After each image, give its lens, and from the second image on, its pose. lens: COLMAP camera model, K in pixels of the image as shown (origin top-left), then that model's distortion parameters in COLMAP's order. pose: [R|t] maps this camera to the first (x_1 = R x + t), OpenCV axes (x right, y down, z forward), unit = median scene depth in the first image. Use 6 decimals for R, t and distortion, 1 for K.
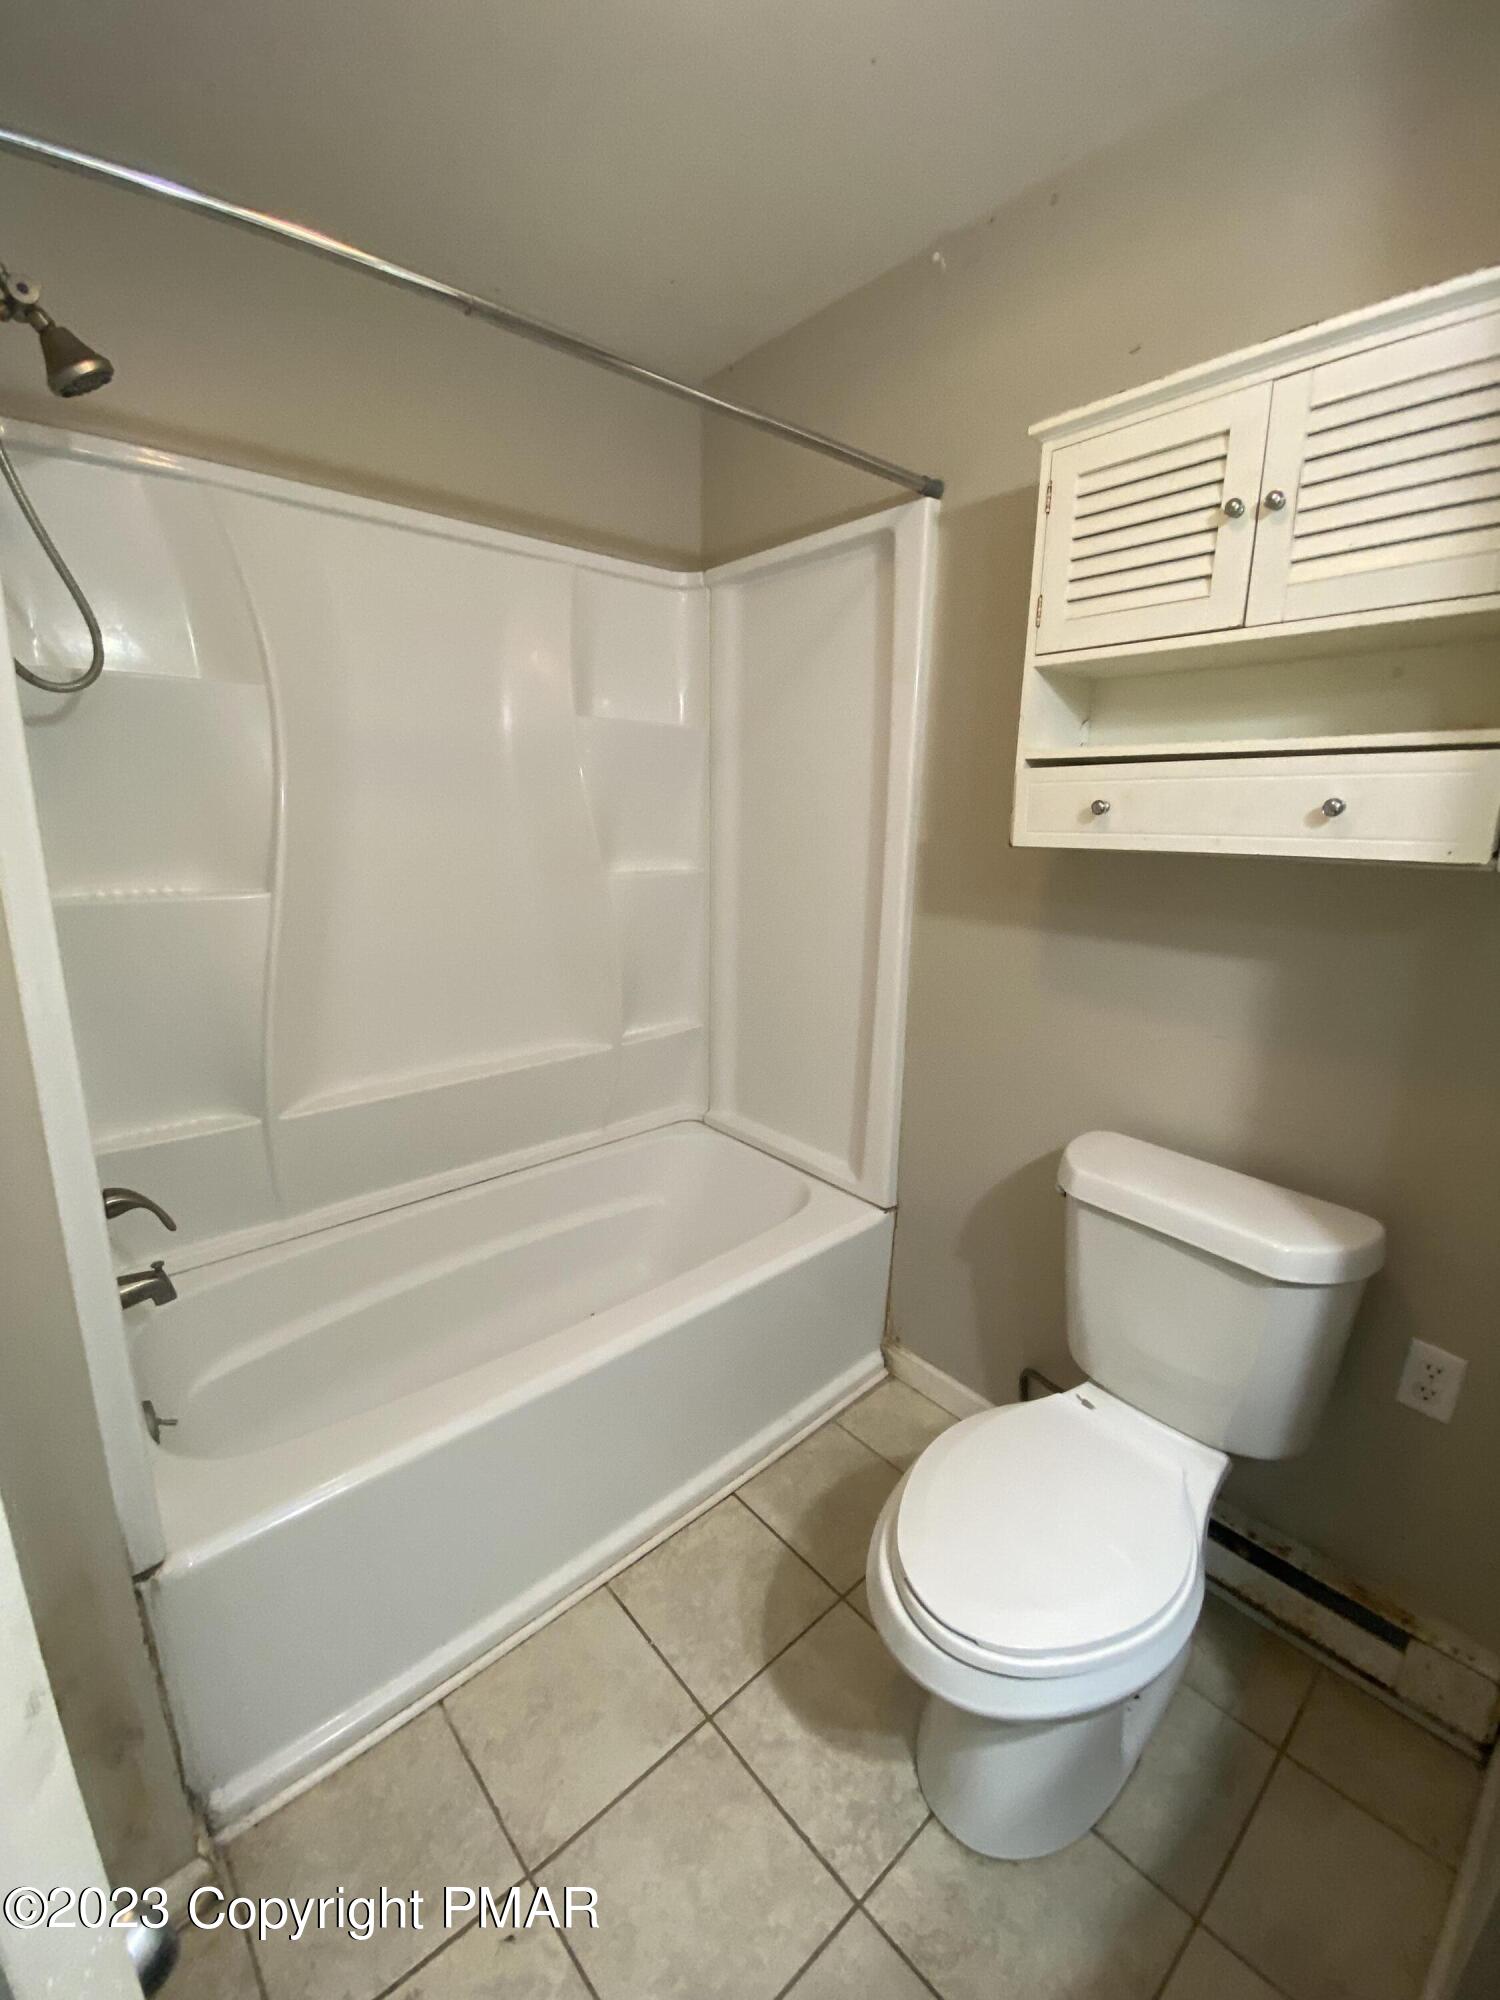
lens RADIAL K [[812.4, 0, 757.5], [0, 812.4, 991.5], [0, 0, 1]] dist [-0.002677, -0.004266]
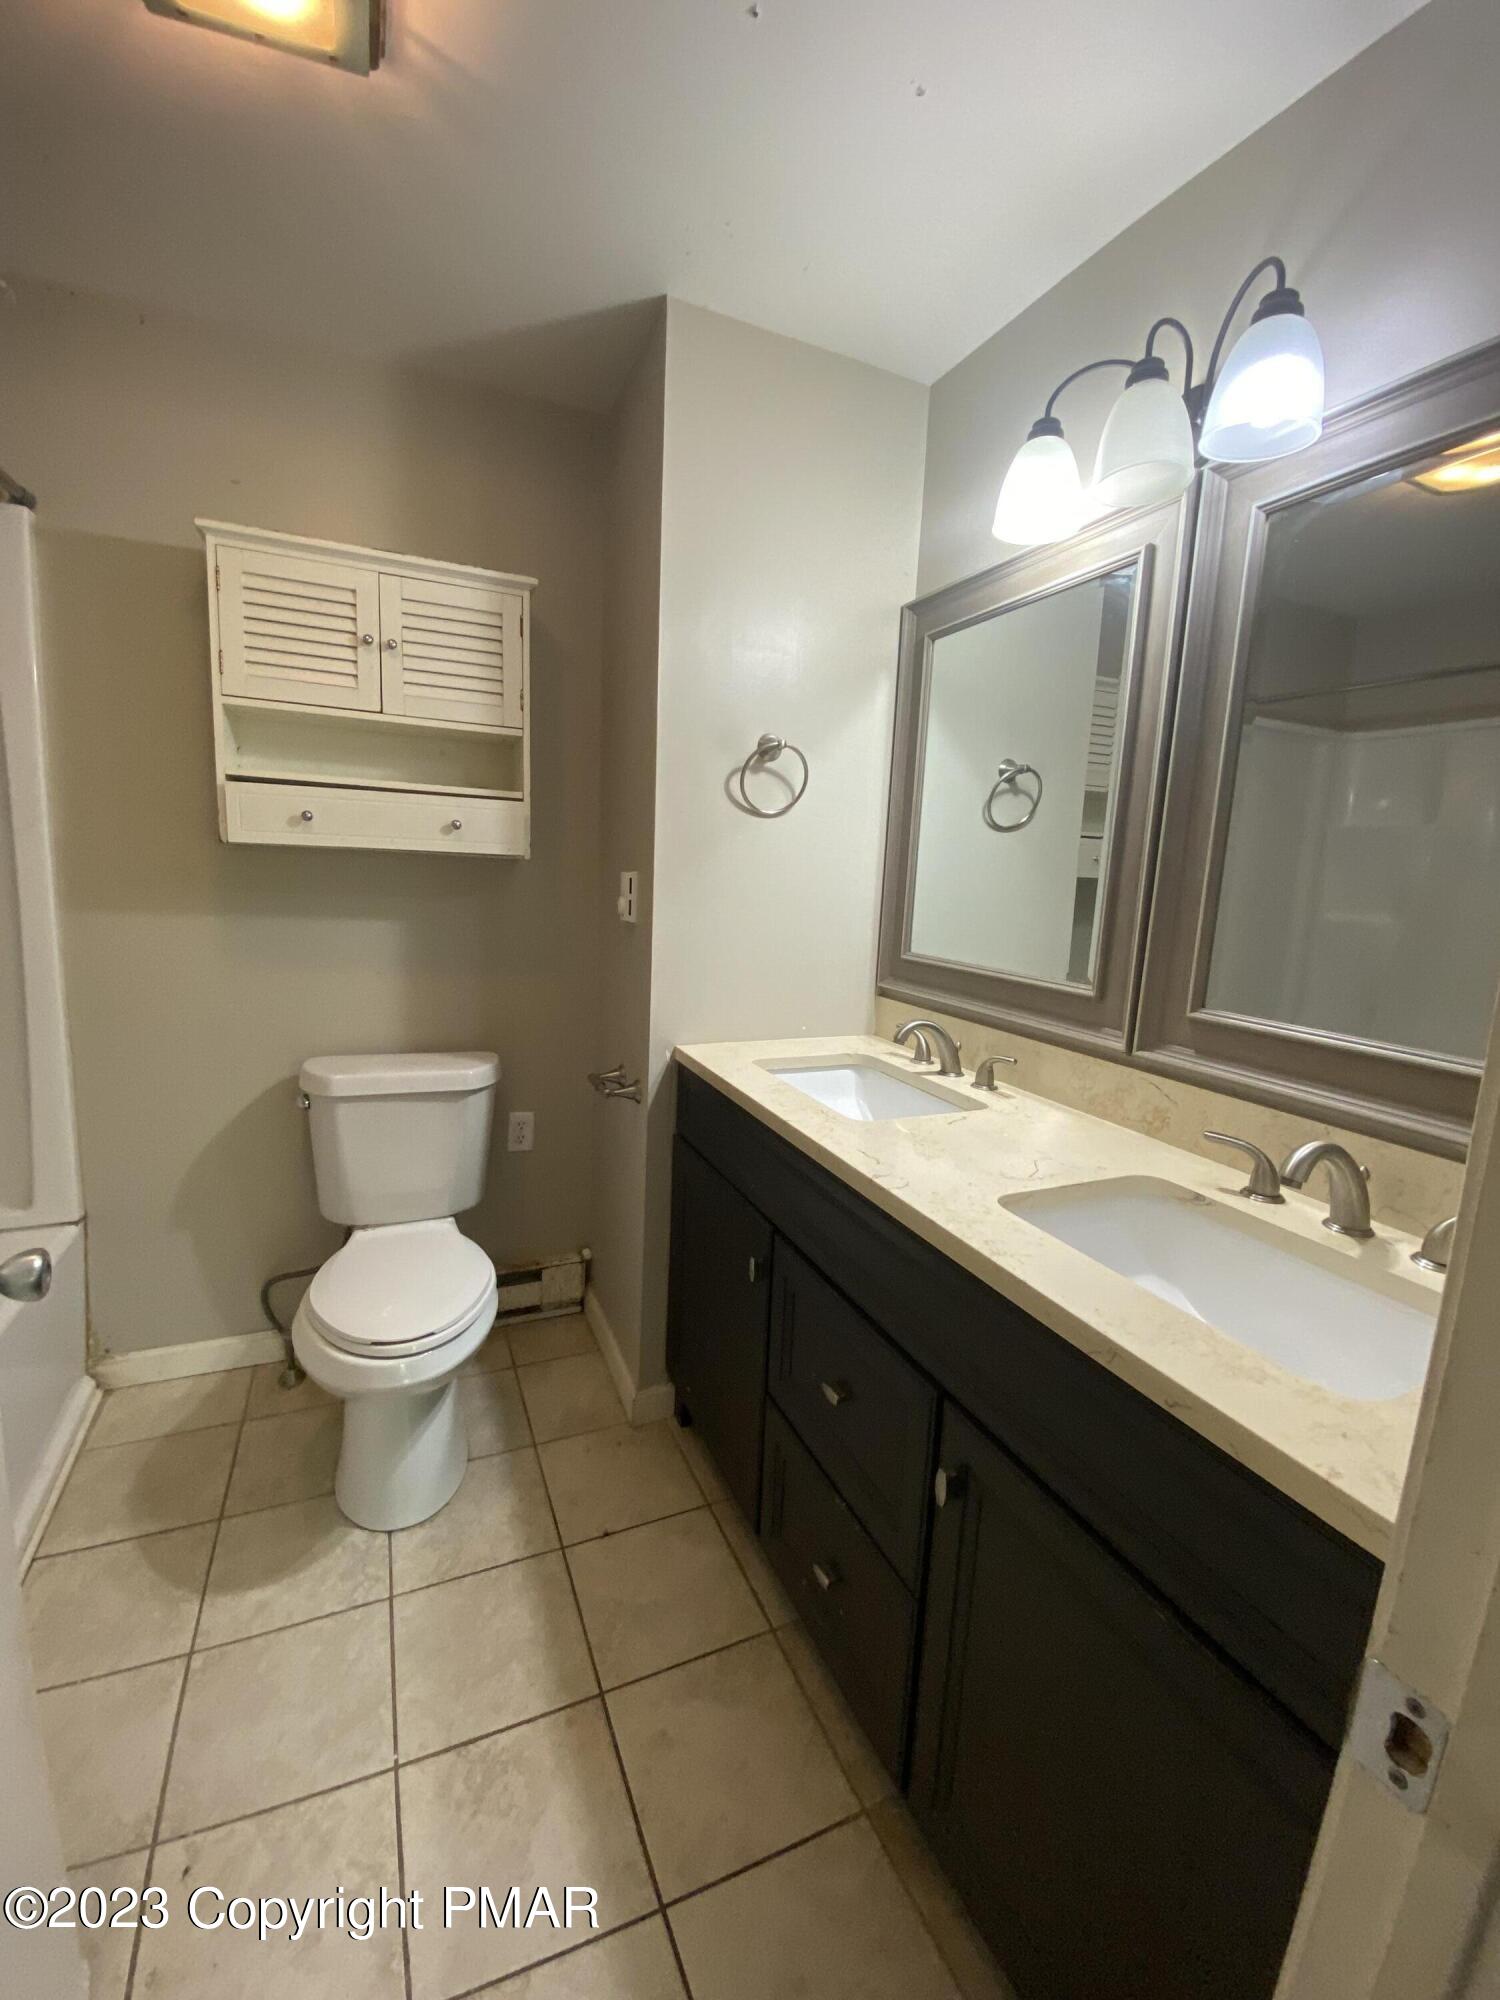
lens RADIAL K [[812.4, 0, 739.2], [0, 812.4, 995.4], [0, 0, 1]] dist [-0.002677, -0.004266]
pose [[0.302642, -0.135443, 0.943431, -0.734533], [0.170361, 0.981598, 0.086273, 0.088611], [-0.937755, 0.134614, 0.320147, -0.126237]]
